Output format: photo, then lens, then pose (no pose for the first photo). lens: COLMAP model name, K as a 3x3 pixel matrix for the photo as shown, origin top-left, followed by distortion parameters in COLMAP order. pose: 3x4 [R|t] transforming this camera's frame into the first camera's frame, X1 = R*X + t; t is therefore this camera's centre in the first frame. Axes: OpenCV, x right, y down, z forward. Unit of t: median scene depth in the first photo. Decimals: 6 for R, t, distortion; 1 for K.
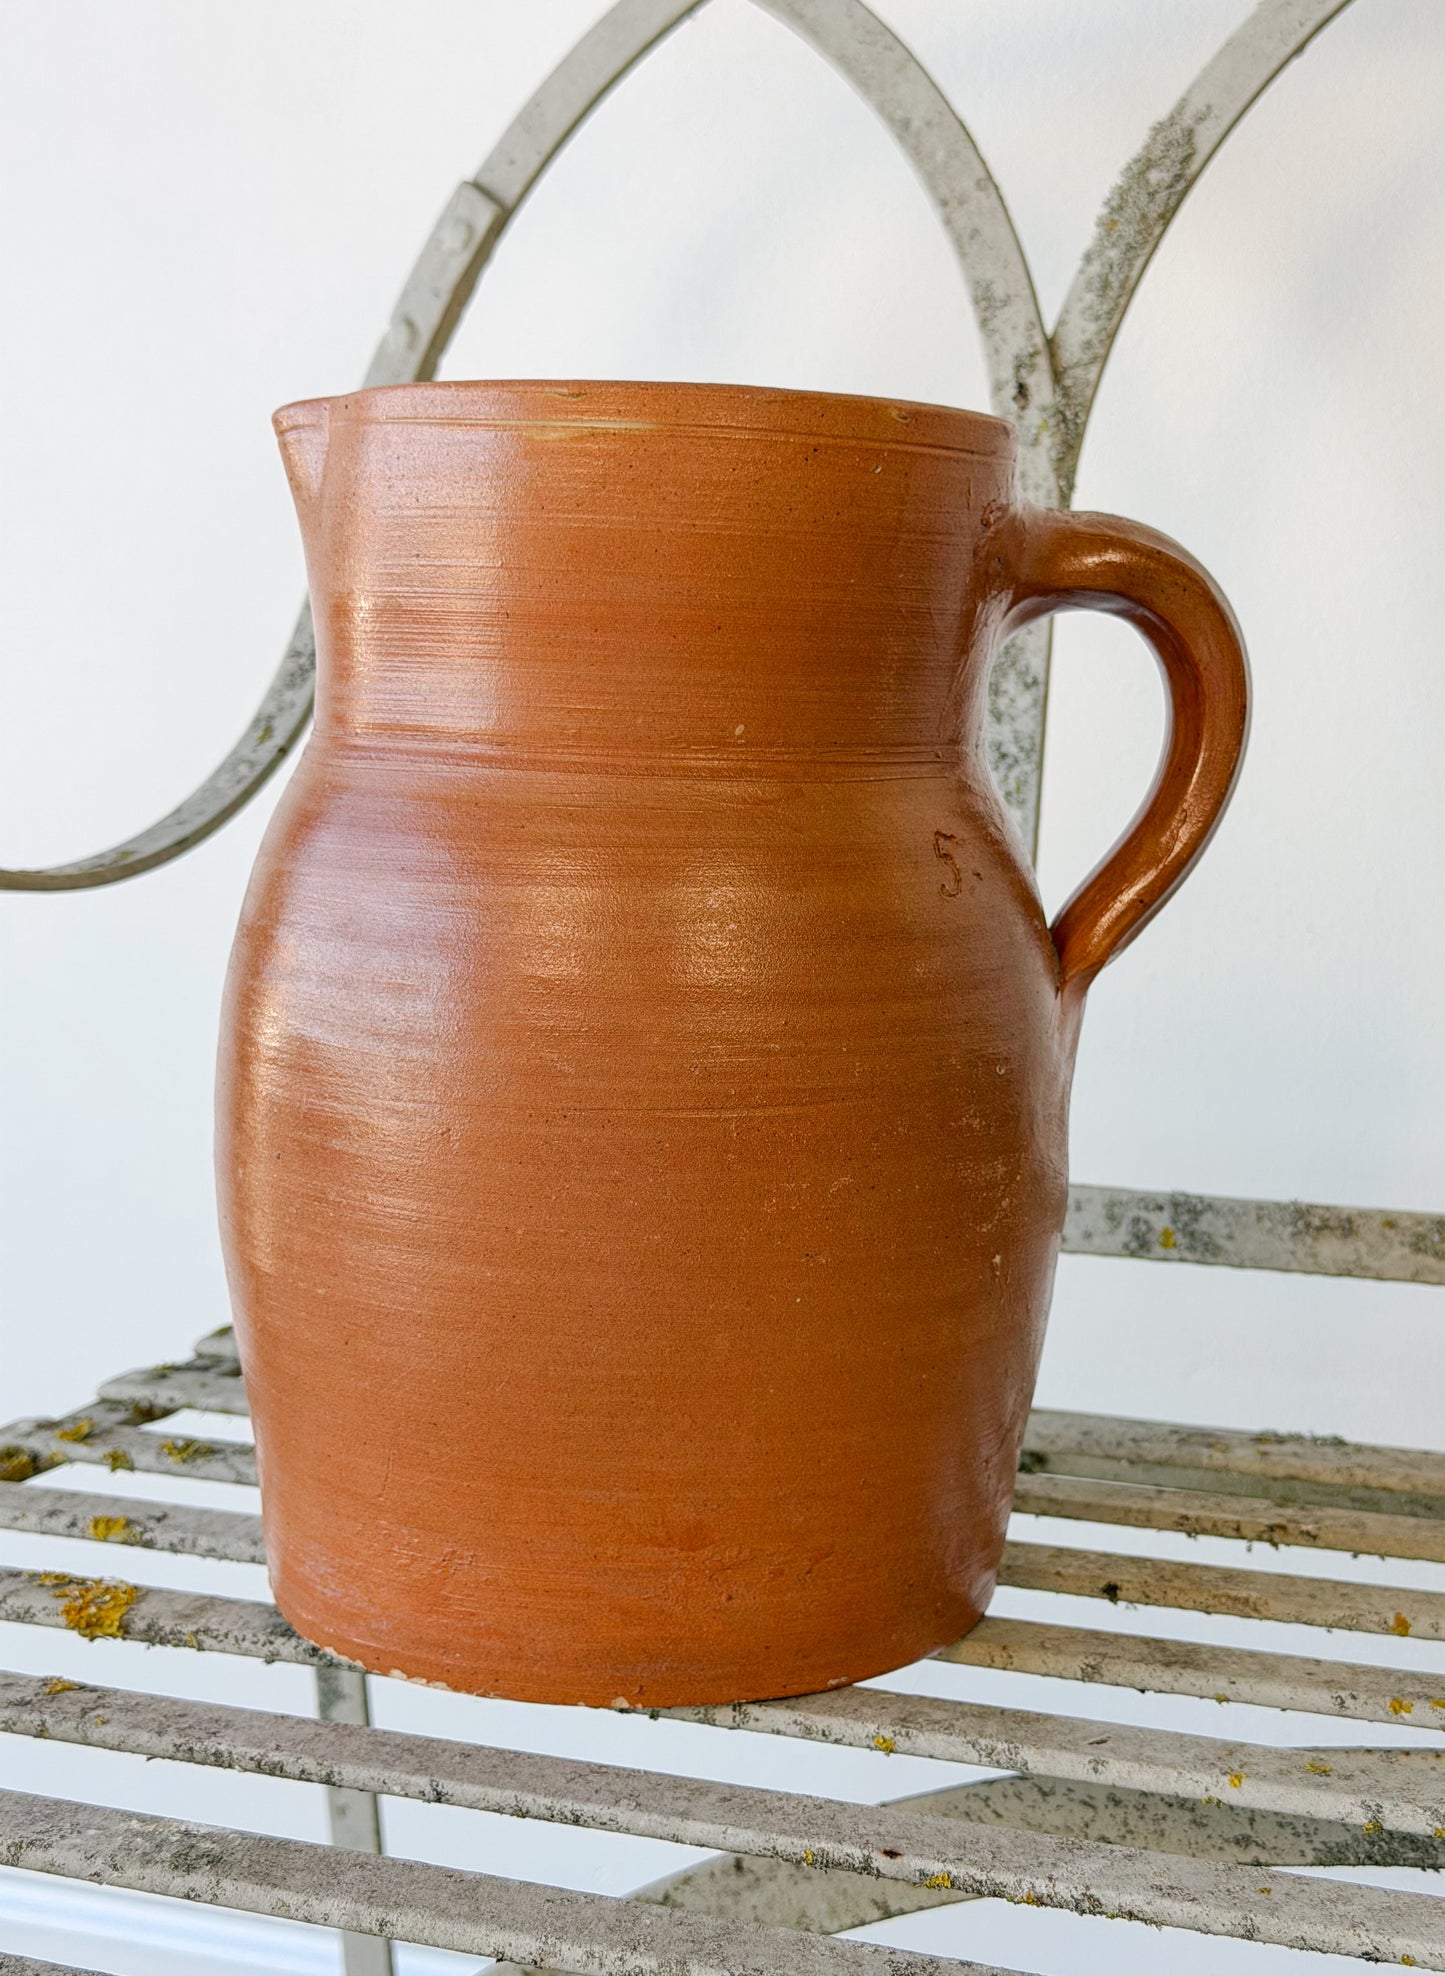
lens RADIAL K [[2893.6, 0, 771.4], [0, 2893.6, 1010.8], [0, 0, 1]] dist [0.085171, 0.000000]
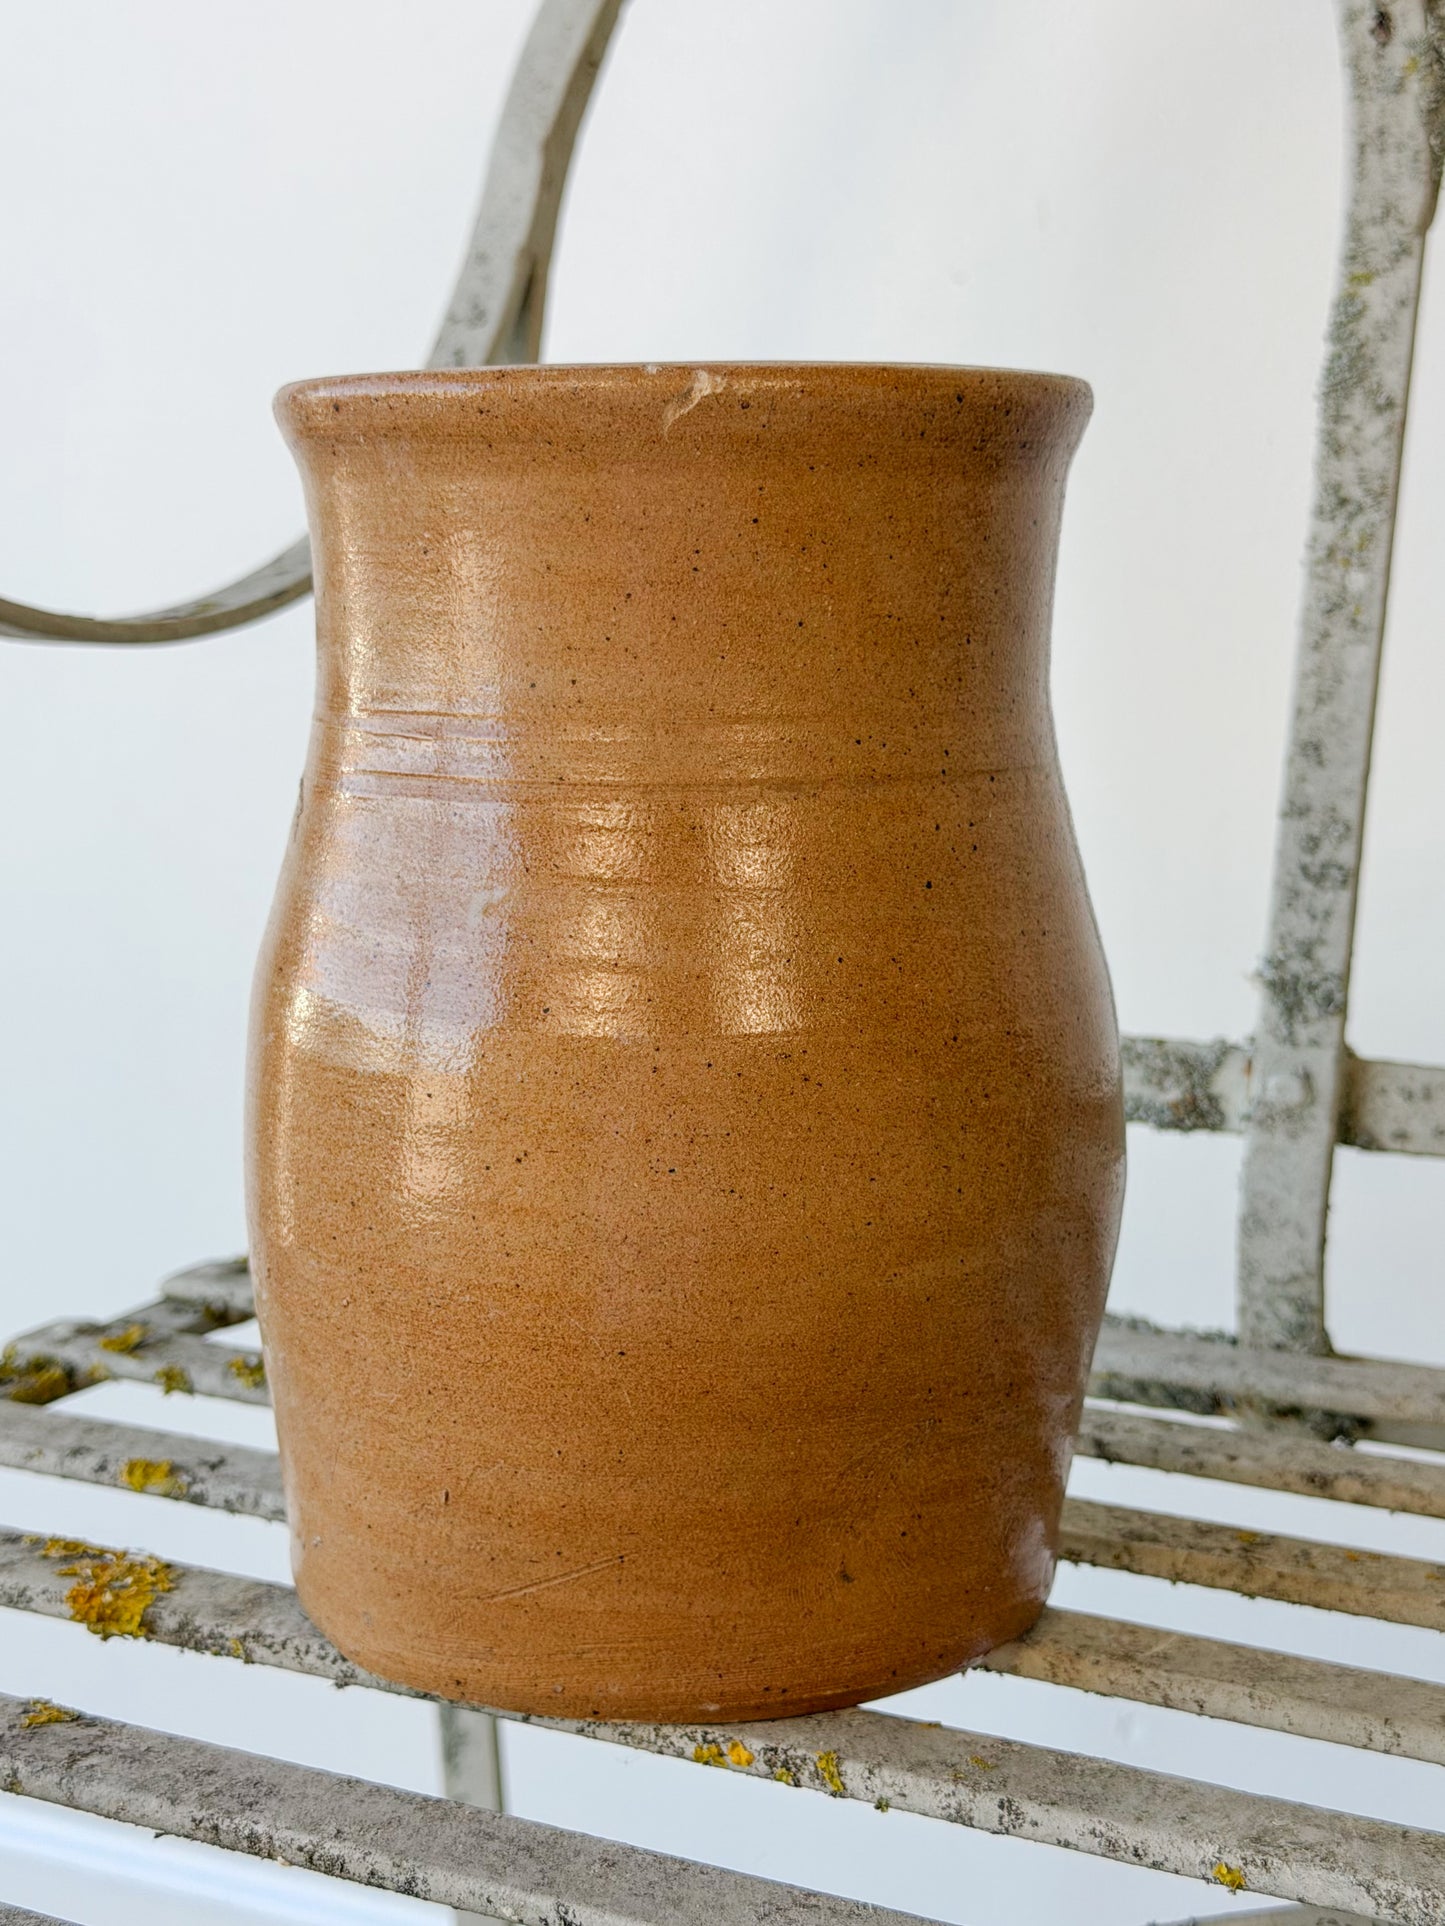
lens RADIAL K [[2887.6, 0, 723.5], [0, 2887.6, 963.8], [0, 0, 1]] dist [0.074464, 0.000000]
pose [[0.996960, 0.028287, -0.072597, -0.030393], [-0.026632, 0.999365, 0.023666, 0.025432], [0.073221, -0.021660, 0.997081, 0.285809]]
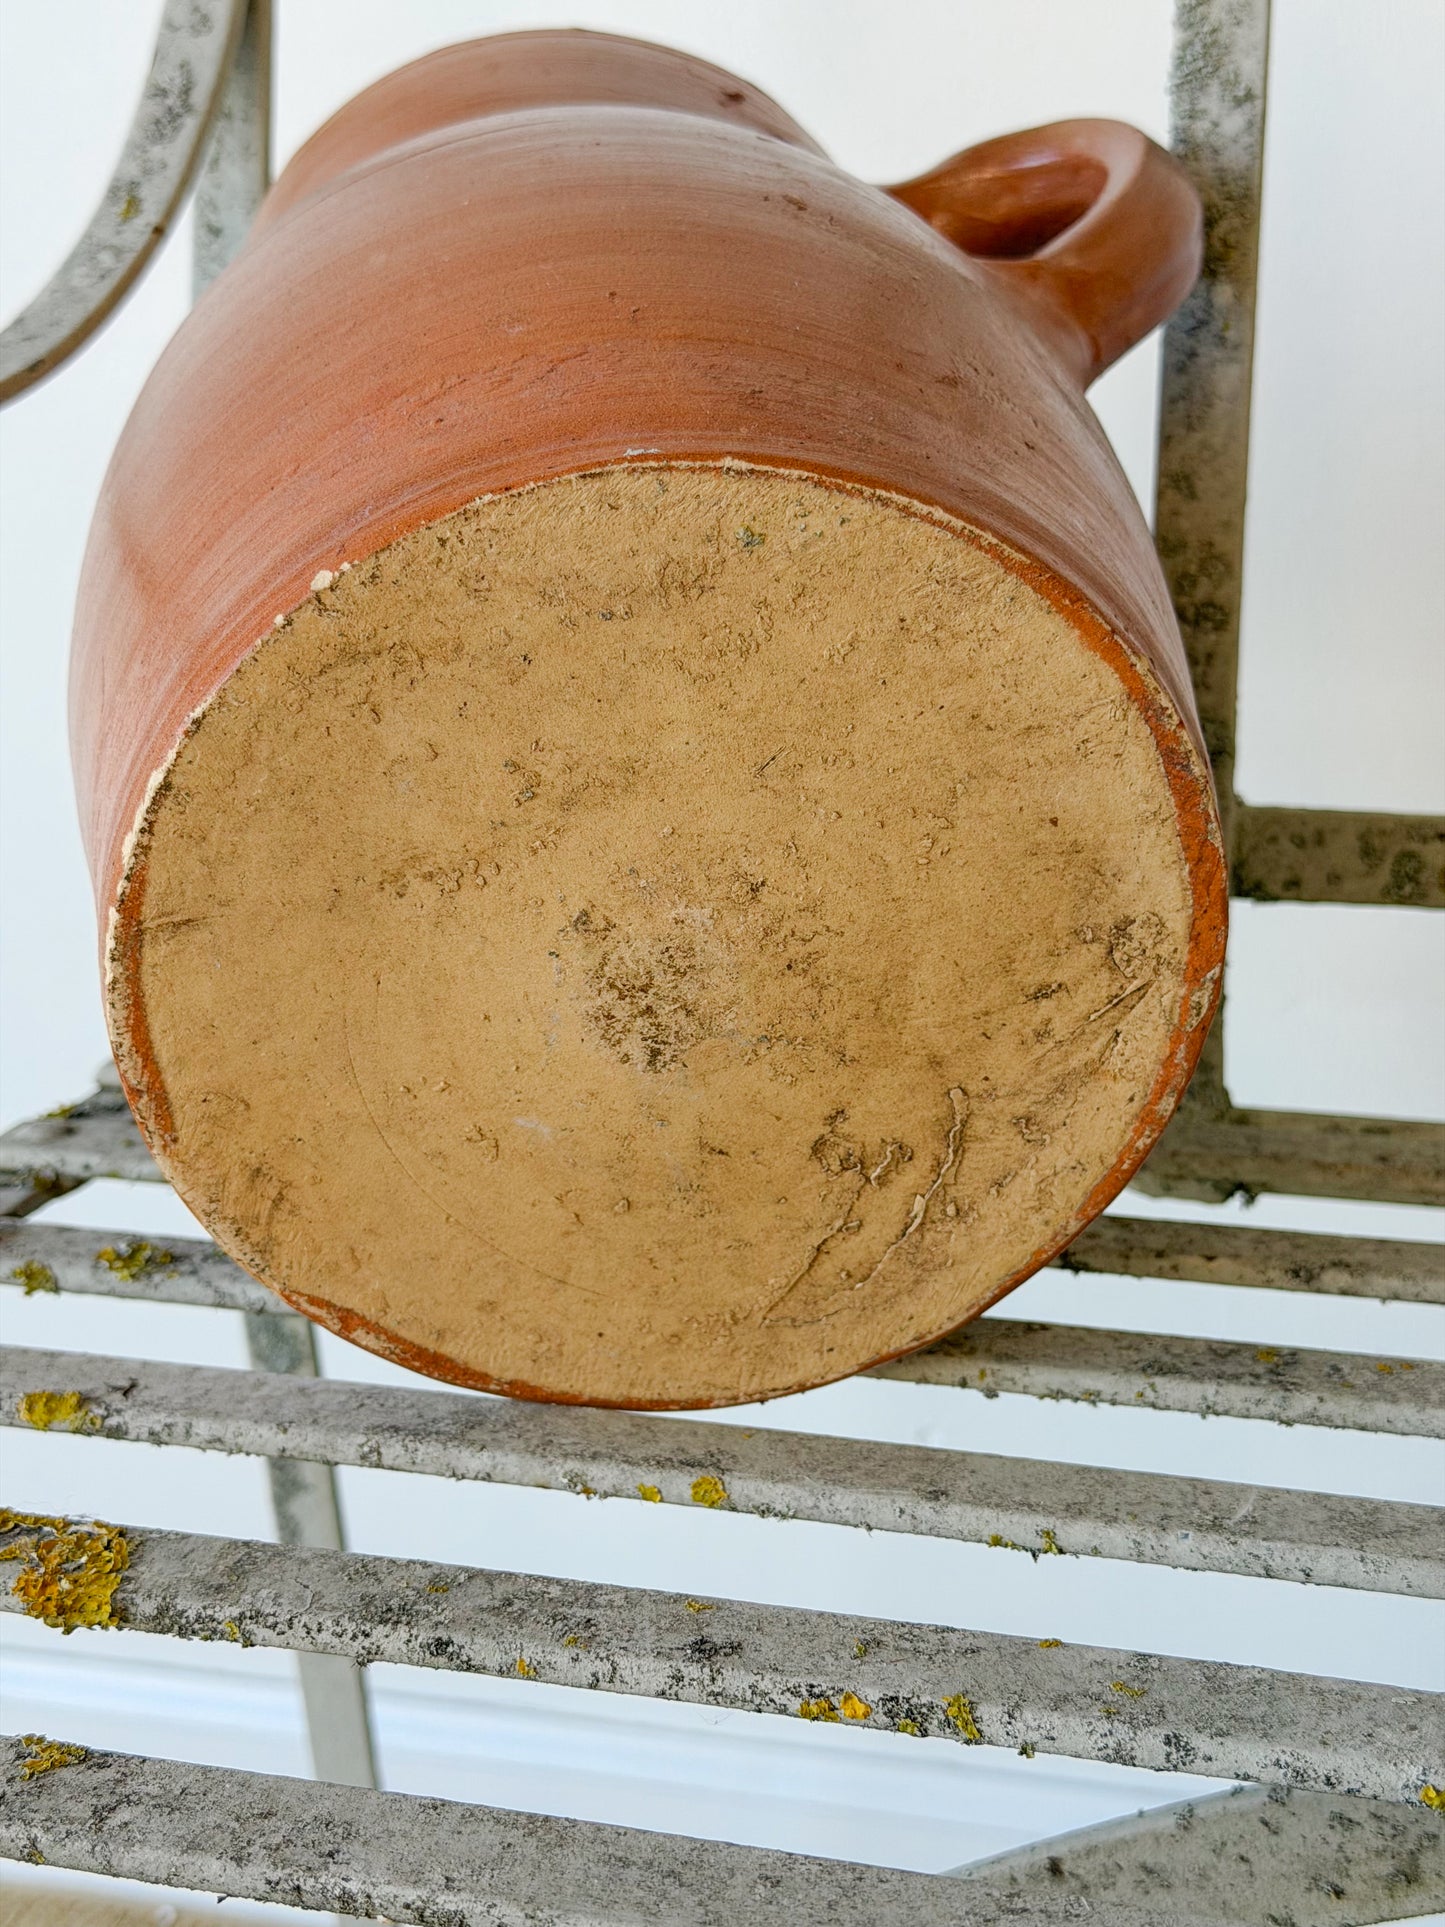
lens RADIAL K [[2733.0, 0, 722.4], [0, 2733.0, 976.2], [0, 0, 1]] dist [0.081163, 0.000000]
pose [[0.994914, -0.049774, 0.087573, -0.134396], [0.036172, 0.987939, 0.150558, -0.010179], [-0.094011, -0.146625, 0.984715, 0.410172]]
